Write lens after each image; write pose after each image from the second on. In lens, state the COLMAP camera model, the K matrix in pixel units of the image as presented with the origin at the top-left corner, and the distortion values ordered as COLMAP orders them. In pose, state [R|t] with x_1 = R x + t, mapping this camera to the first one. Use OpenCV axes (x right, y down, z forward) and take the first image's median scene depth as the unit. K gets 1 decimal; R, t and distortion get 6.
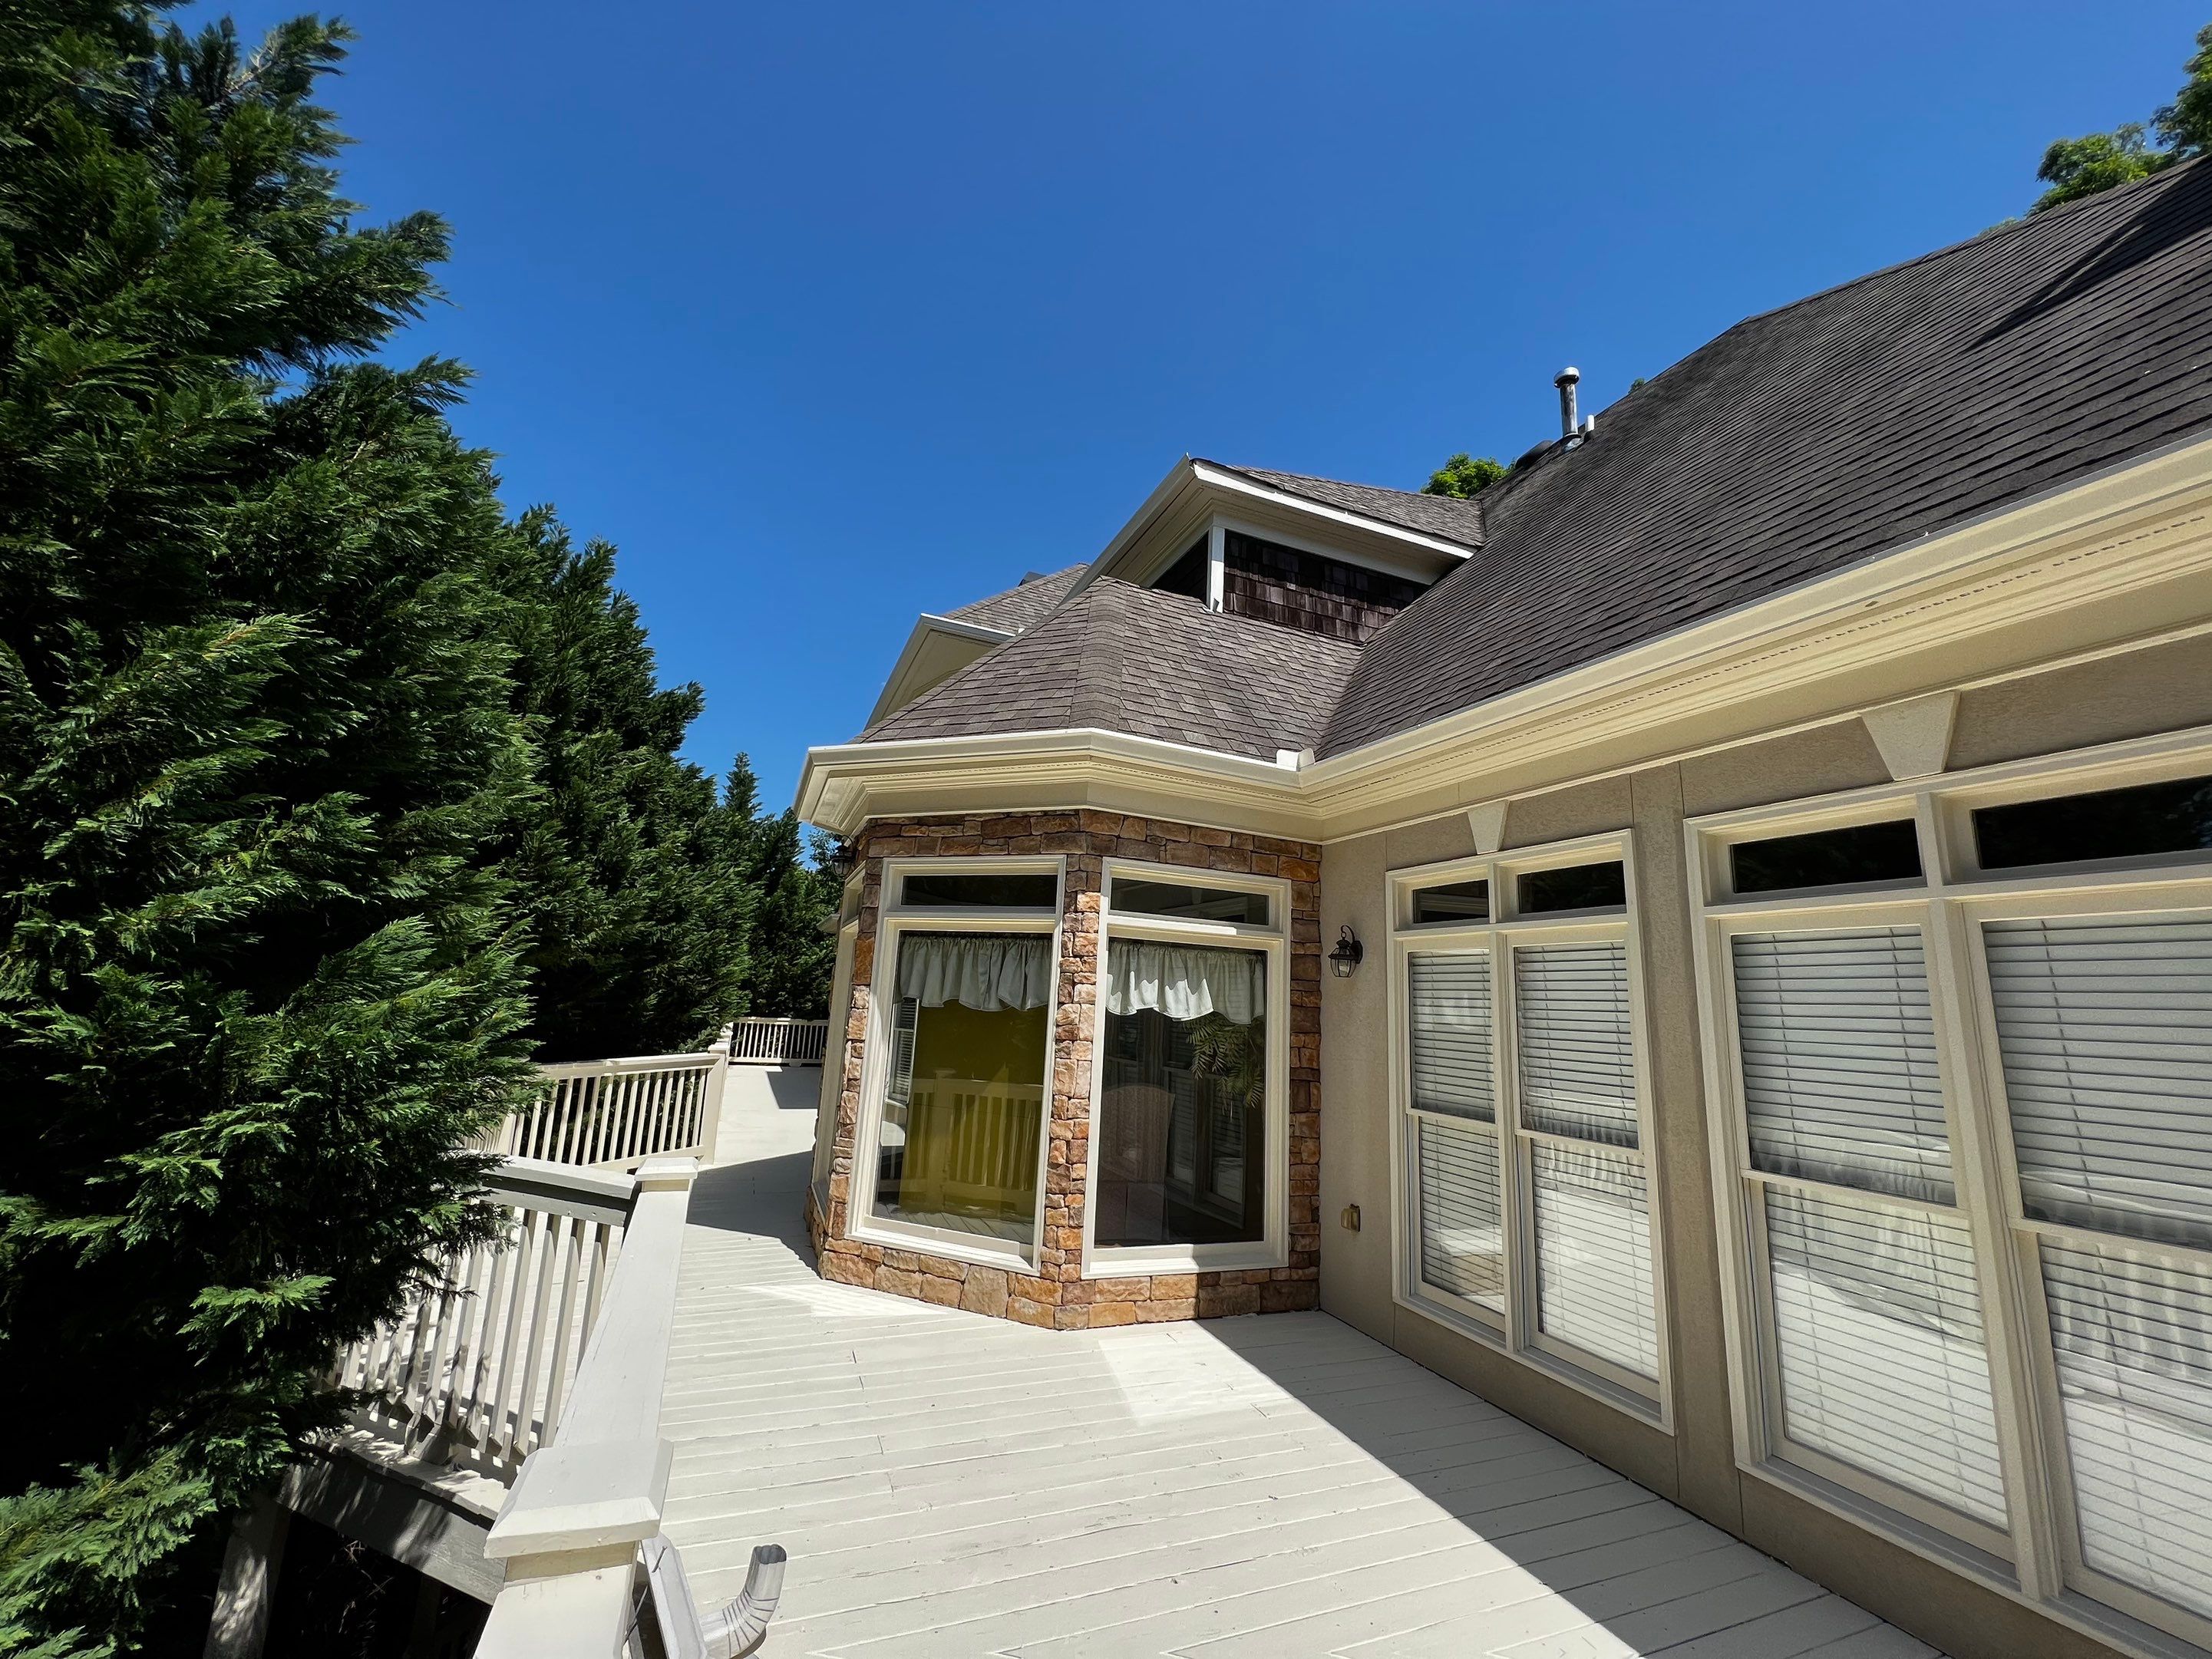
lens RADIAL K [[888.1, 0, 1104.9], [0, 888.1, 832.7], [0, 0, 1]] dist [0.000477, -0.000665]
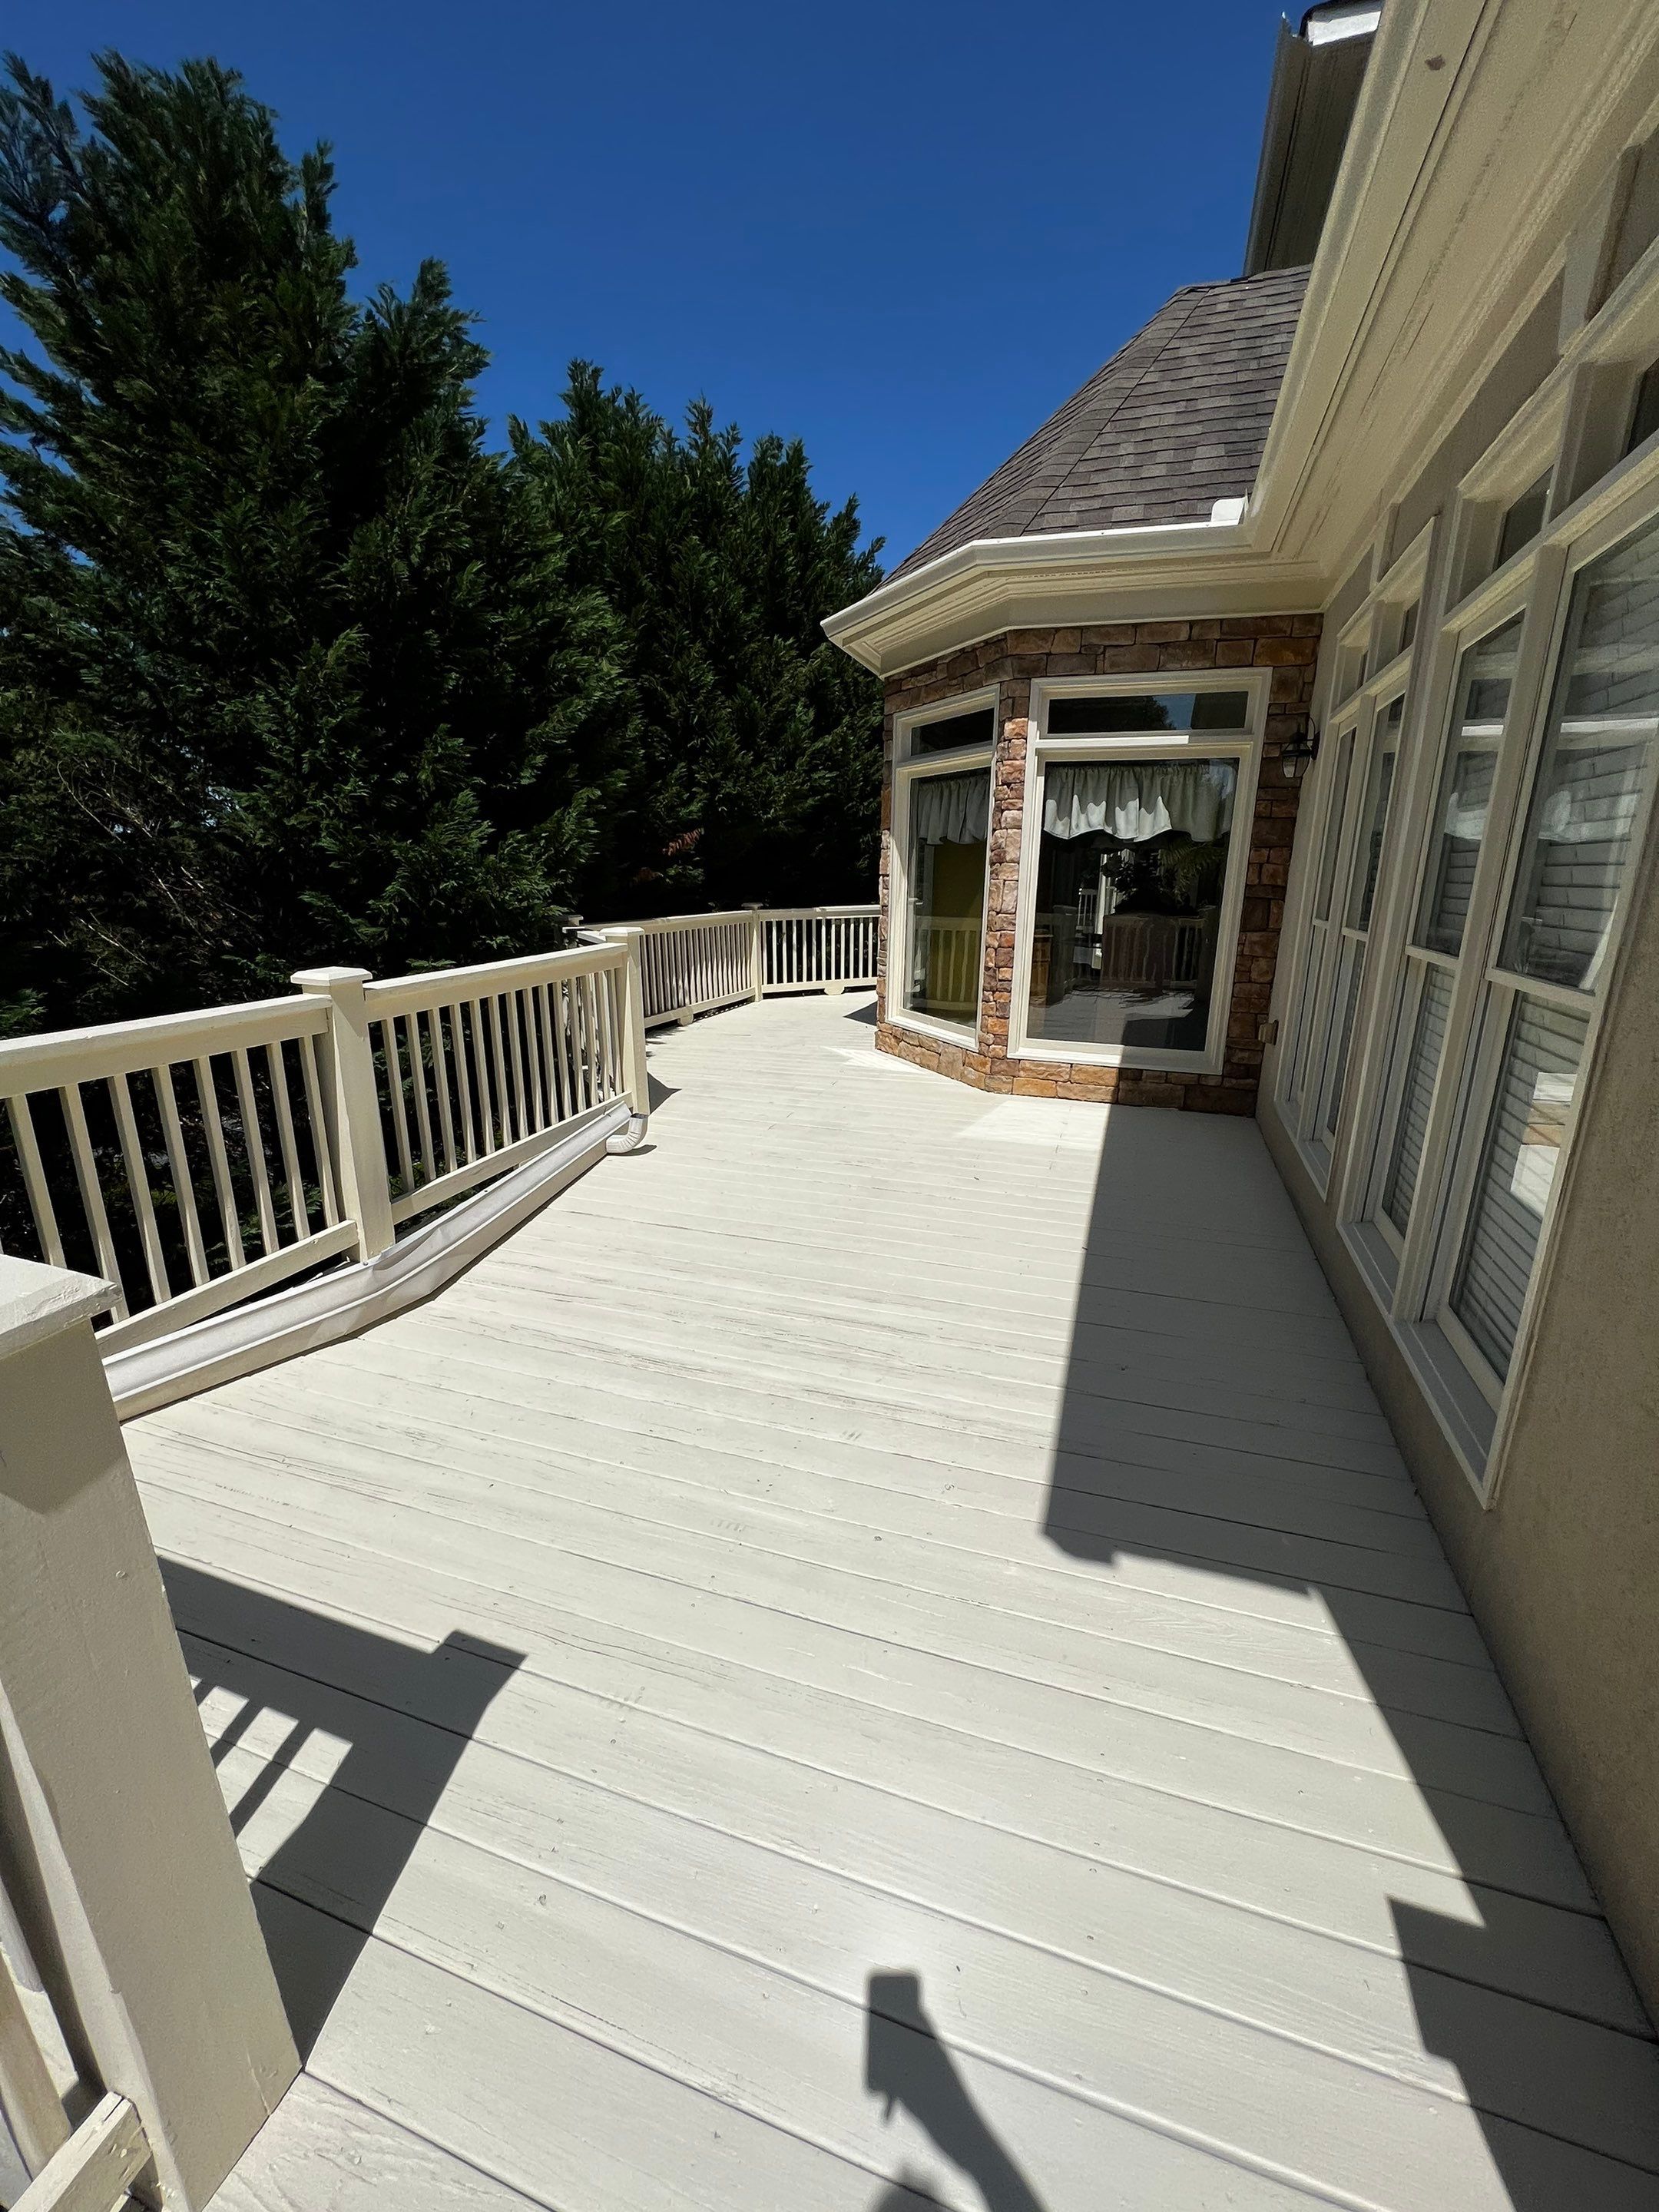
lens RADIAL K [[888.2, 0, 837.4], [0, 888.2, 1107.3], [0, 0, 1]] dist [0.000477, -0.000665]
pose [[0.755958, 0.127152, -0.642153, 0.548574], [0.153991, 0.918886, 0.363229, 0.074822], [0.636251, -0.373472, 0.675059, -0.008644]]
